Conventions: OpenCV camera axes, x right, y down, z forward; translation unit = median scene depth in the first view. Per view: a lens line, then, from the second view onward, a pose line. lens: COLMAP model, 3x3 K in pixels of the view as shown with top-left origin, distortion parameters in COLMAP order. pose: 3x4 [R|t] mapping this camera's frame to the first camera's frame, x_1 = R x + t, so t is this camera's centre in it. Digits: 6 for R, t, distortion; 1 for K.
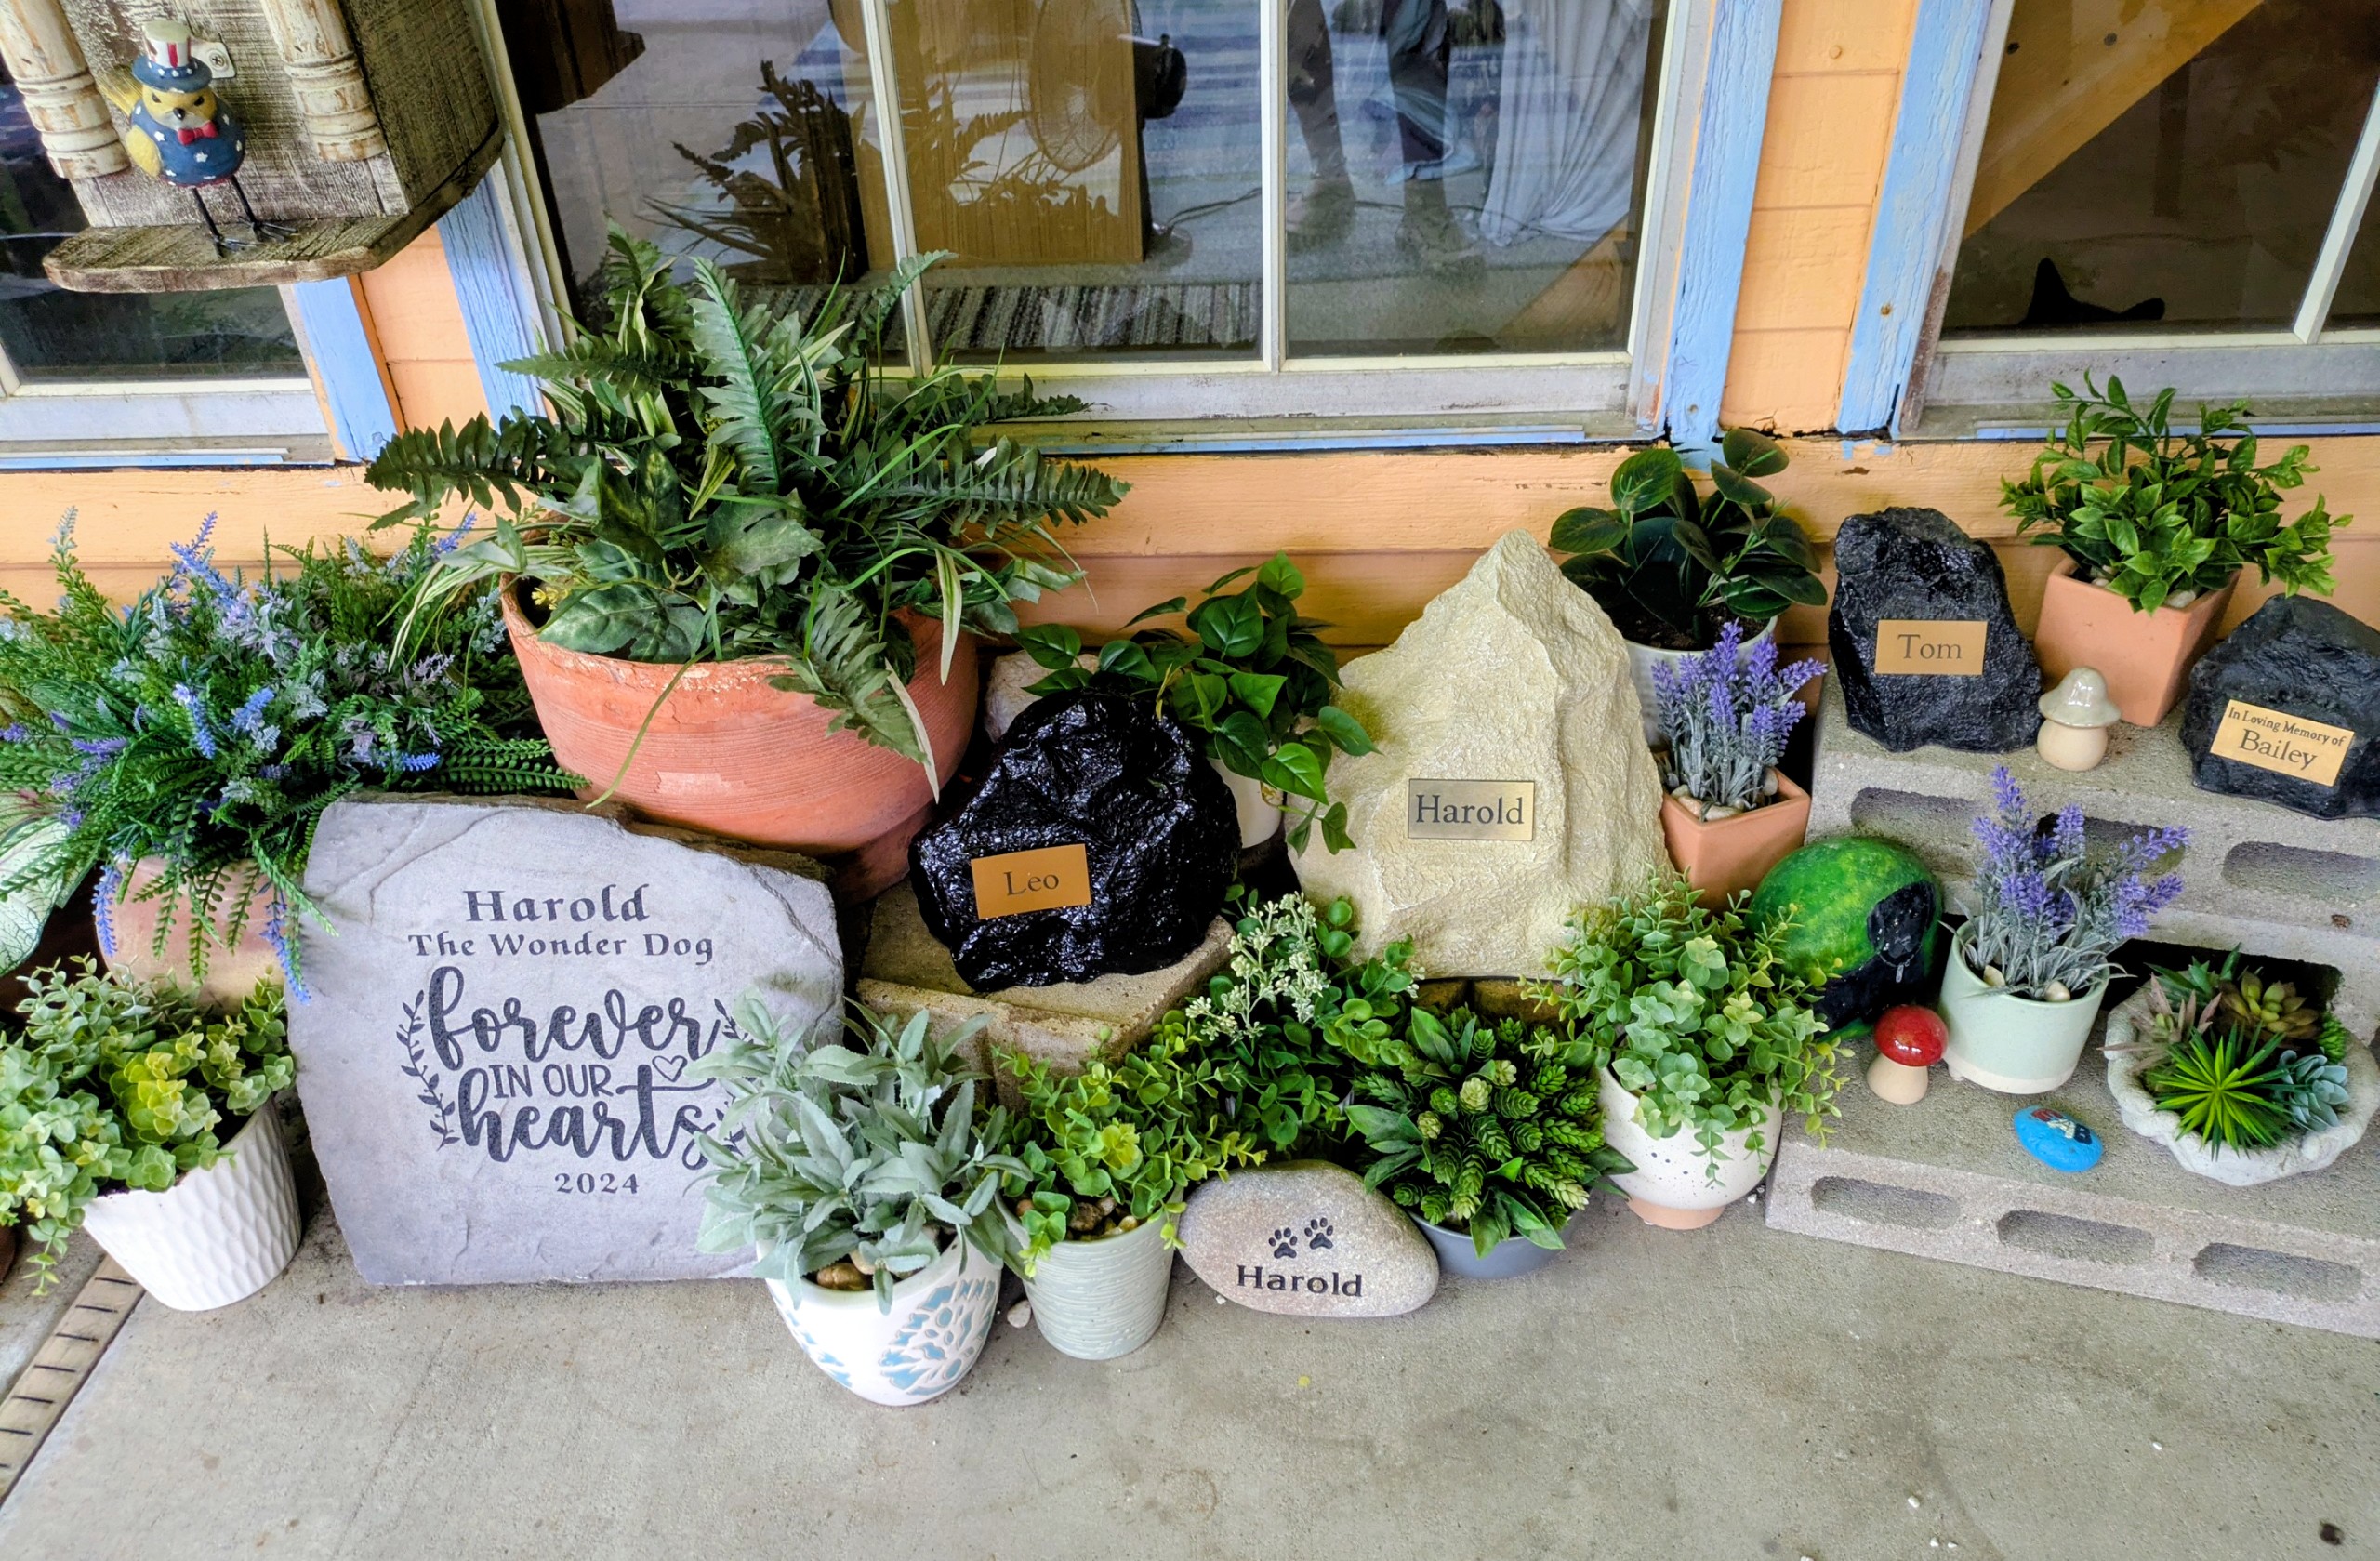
lens RADIAL K [[1804.2, 0, 1190.0], [0, 1804.2, 780.5], [0, 0, 1]] dist [0.061922, 0.000824]
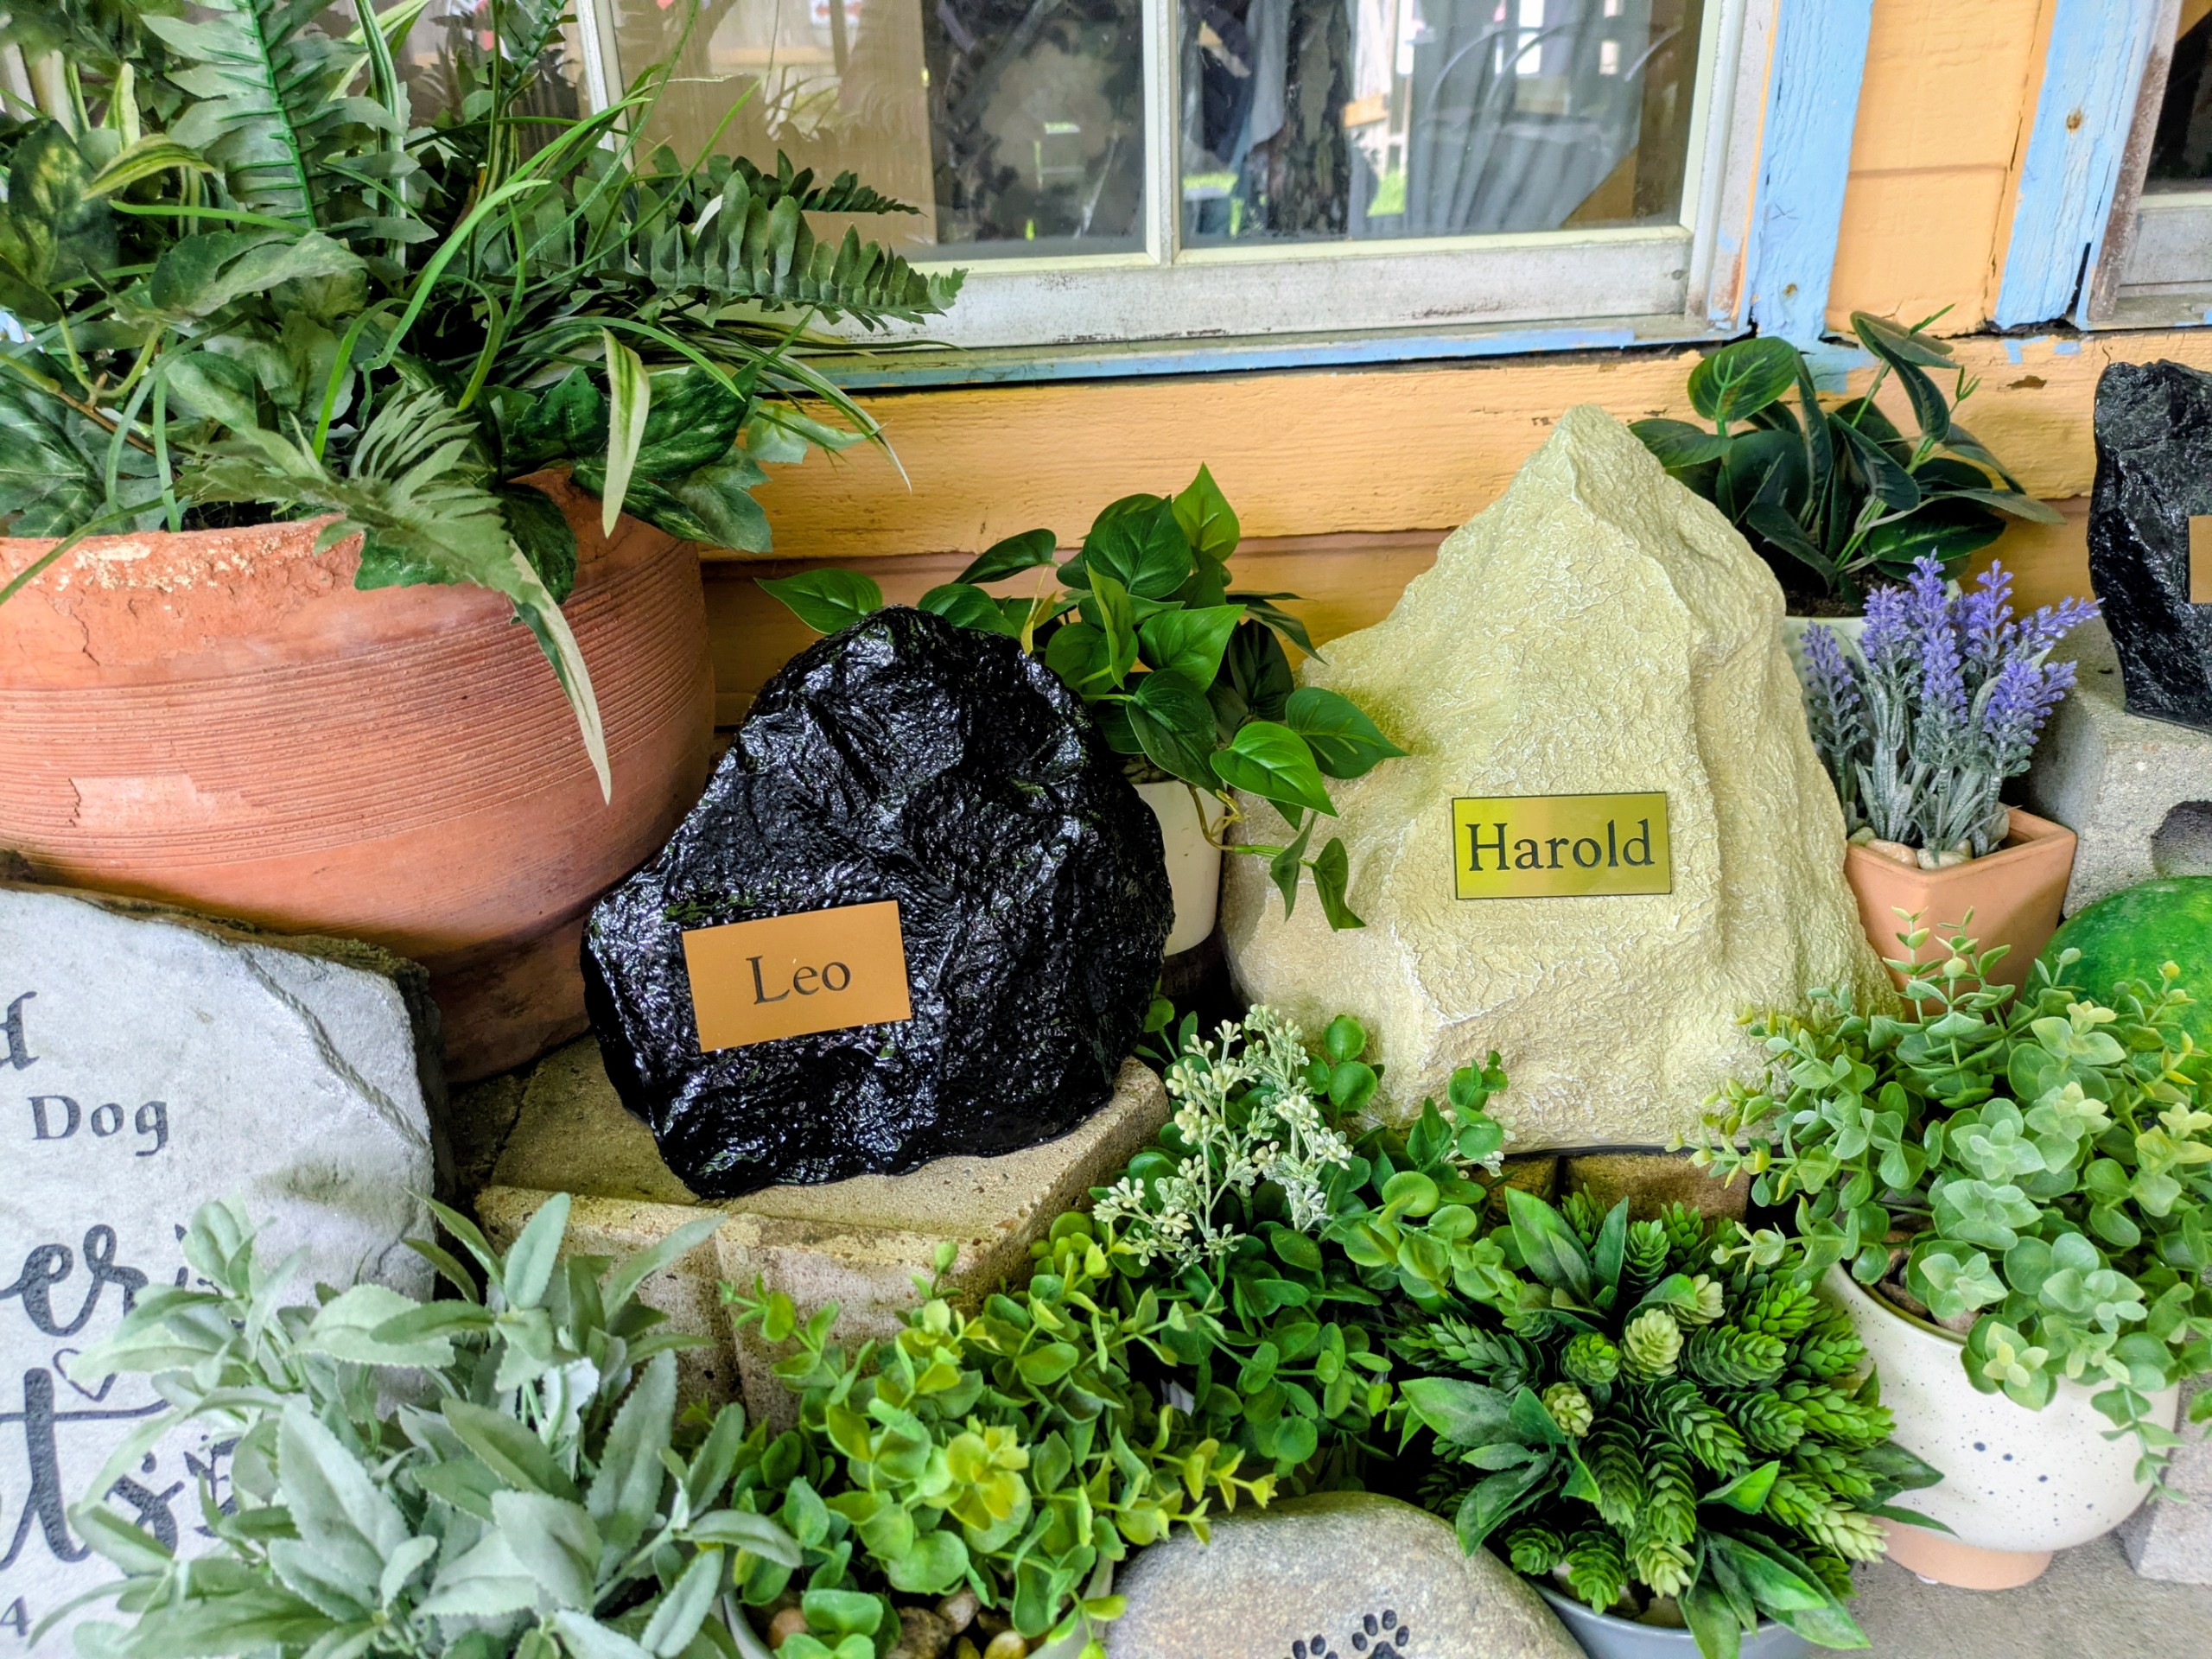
lens RADIAL K [[1720.1, 0, 1092.0], [0, 1720.1, 824.6], [0, 0, 1]] dist [0.030342, -0.013656]
pose [[0.997703, -0.032126, 0.059634, -0.029820], [0.042117, 0.983726, -0.174667, 0.104930], [-0.053052, 0.176778, 0.982820, 0.482284]]
